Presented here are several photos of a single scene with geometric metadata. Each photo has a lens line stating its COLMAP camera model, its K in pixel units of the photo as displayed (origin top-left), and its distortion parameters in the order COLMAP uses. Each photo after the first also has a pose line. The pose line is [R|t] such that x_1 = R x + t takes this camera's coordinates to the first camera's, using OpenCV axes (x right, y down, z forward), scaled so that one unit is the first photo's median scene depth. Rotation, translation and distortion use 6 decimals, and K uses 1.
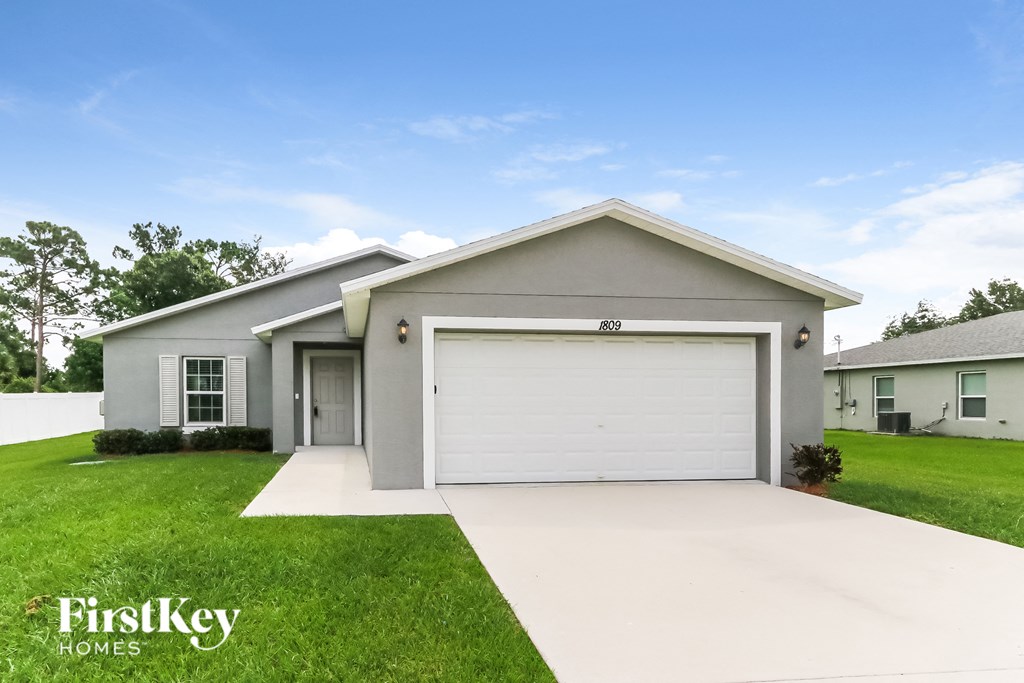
lens RADIAL K [[585.5, 0, 511.6], [0, 585.5, 375.7], [0, 0, 1]] dist [0.028196, 0.000177]
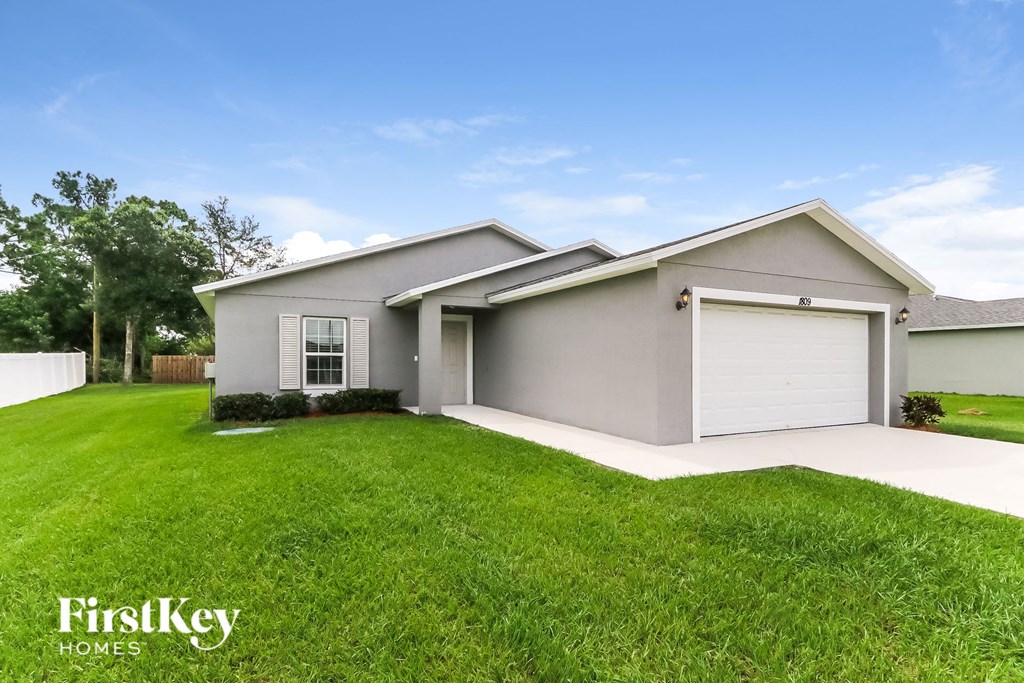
lens RADIAL K [[471.6, 0, 538.2], [0, 471.6, 335.6], [0, 0, 1]] dist [0.014415, 0.000148]
pose [[0.949049, 0.016602, 0.314692, -0.429398], [-0.012936, 0.999822, -0.013734, 0.004108], [-0.314864, 0.008963, 0.949094, 0.149120]]
